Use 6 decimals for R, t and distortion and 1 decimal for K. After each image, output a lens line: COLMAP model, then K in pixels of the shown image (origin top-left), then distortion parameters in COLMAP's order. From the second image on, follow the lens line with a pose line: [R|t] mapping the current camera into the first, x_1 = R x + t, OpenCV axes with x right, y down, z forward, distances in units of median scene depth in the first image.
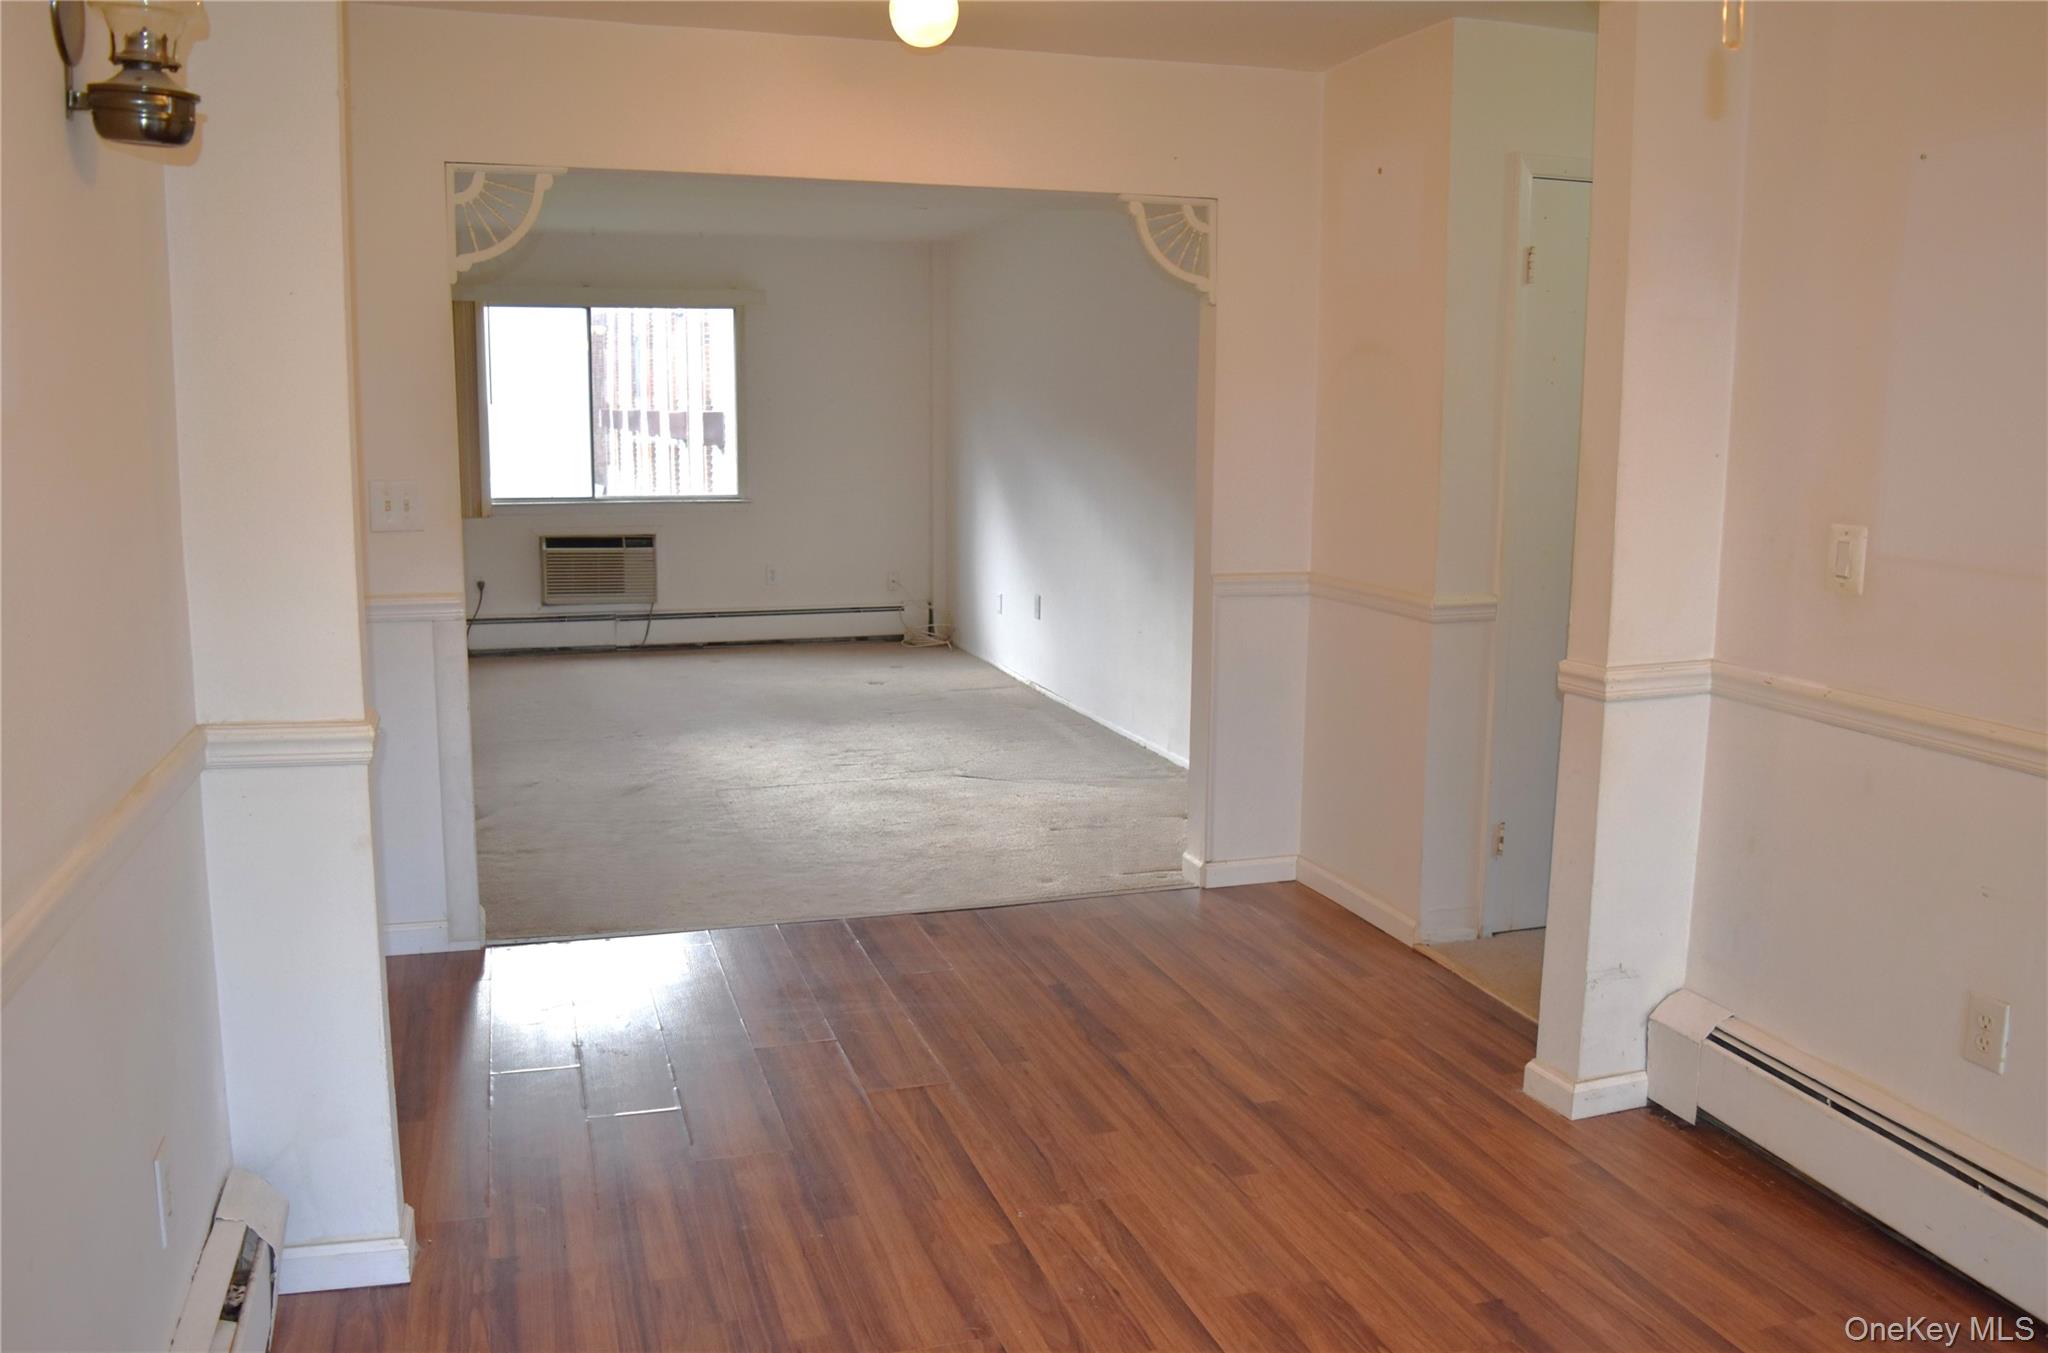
lens RADIAL K [[1659.3, 0, 1034.0], [0, 1659.3, 673.9], [0, 0, 1]] dist [-0.099048, 0.038568]
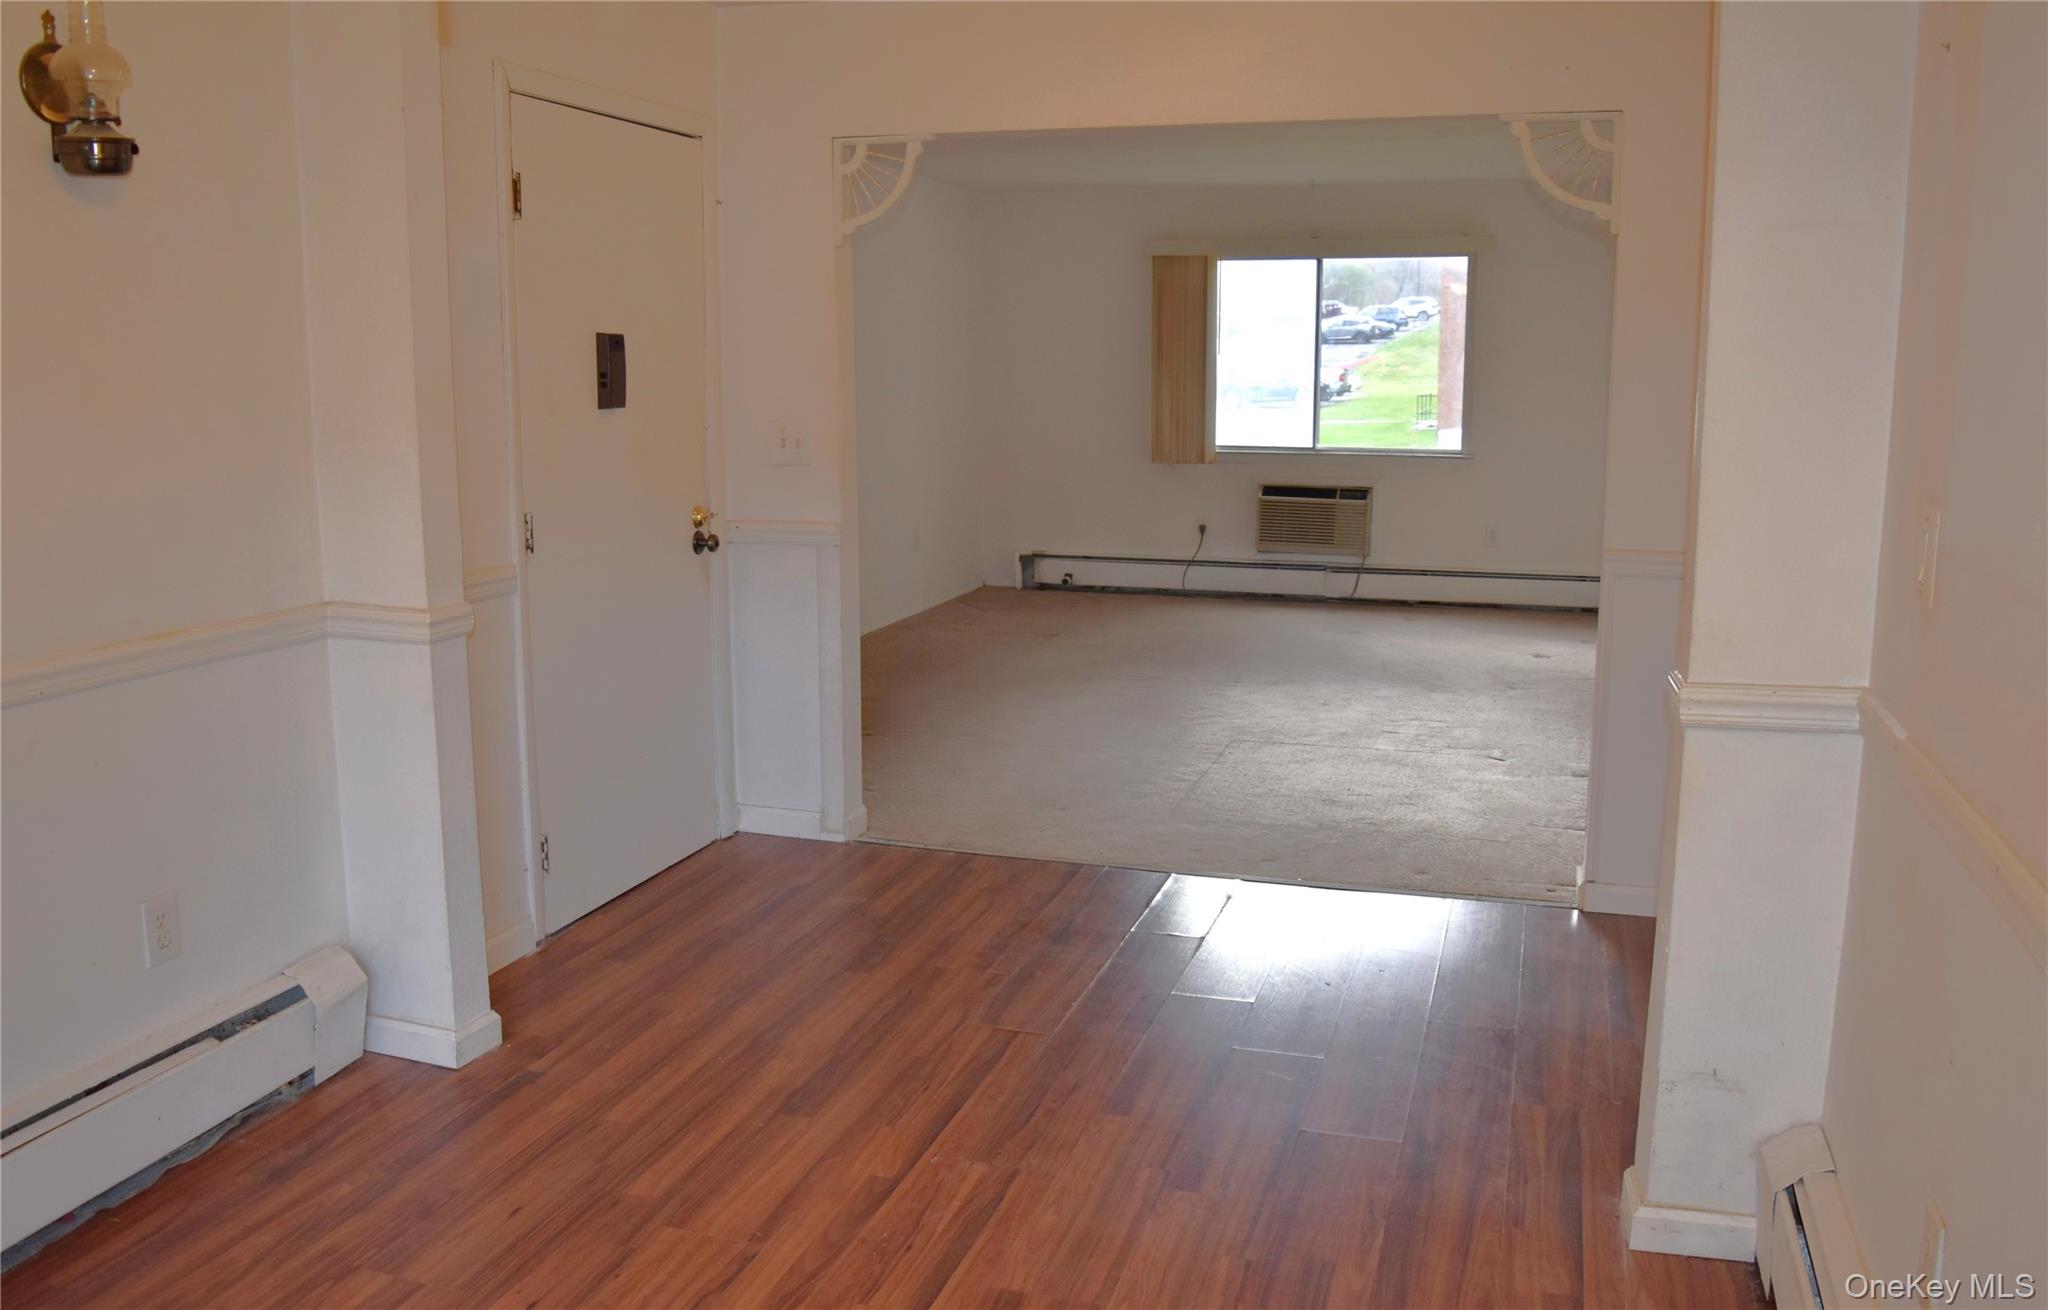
lens RADIAL K [[1681.0, 0, 1004.5], [0, 1681.0, 650.2], [0, 0, 1]] dist [-0.078984, -0.012986]
pose [[0.808232, 0.092521, -0.581551, 0.190148], [-0.086011, 0.995537, 0.038846, -0.007664], [0.582549, 0.018623, 0.812582, 0.061440]]
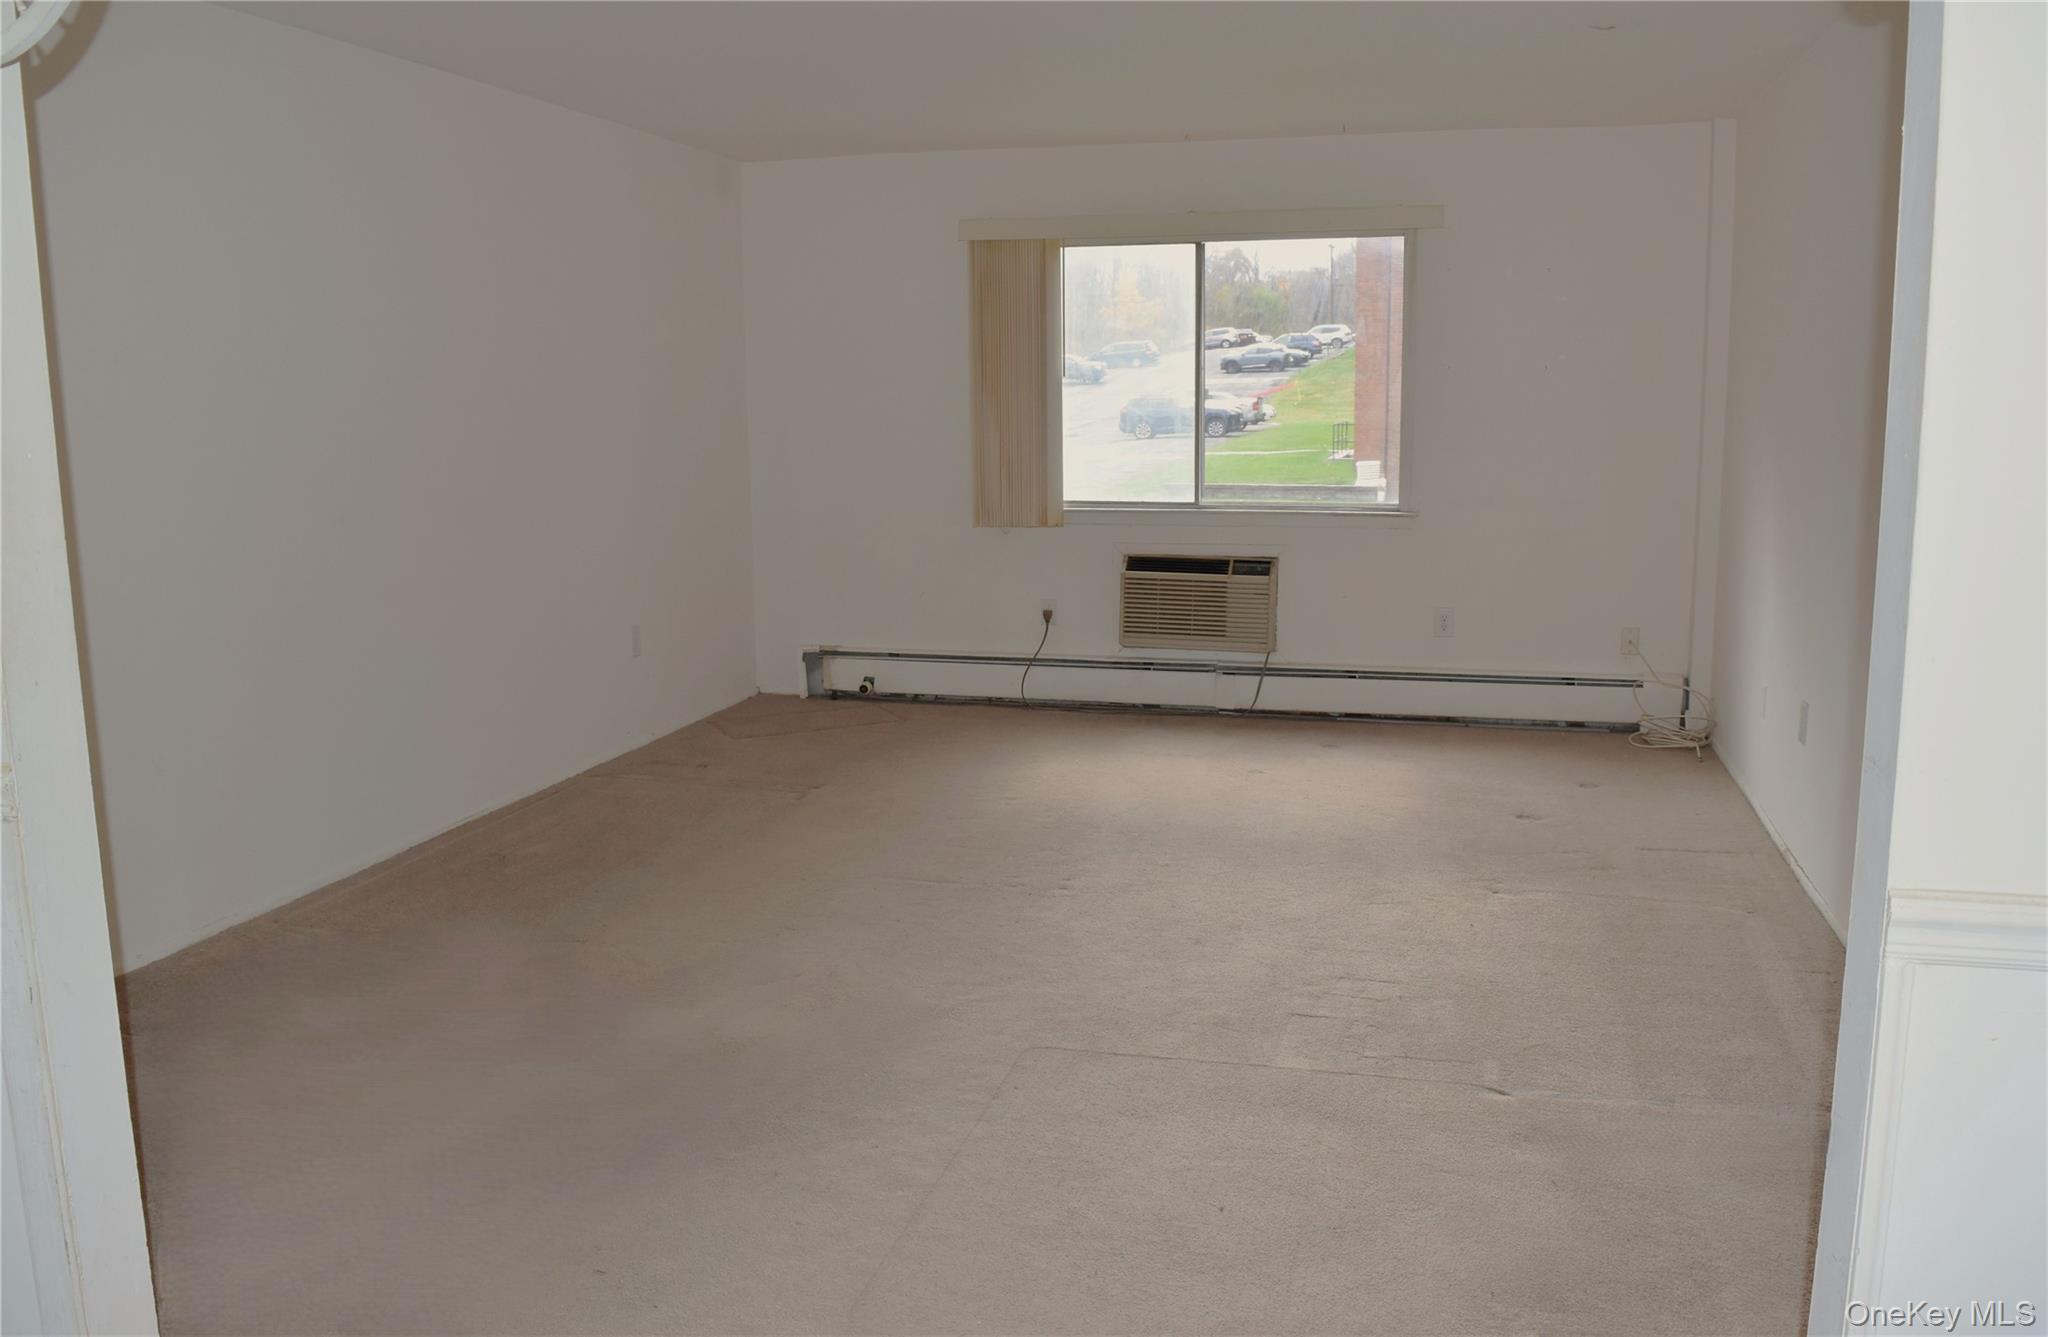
lens RADIAL K [[1653.6, 0, 1010.4], [0, 1653.6, 670.3], [0, 0, 1]] dist [-0.077917, 0.004843]
pose [[0.835955, 0.077201, -0.543341, 0.068140], [-0.071980, 0.996927, 0.030905, -0.051148], [0.544057, 0.013274, 0.838943, 0.348740]]
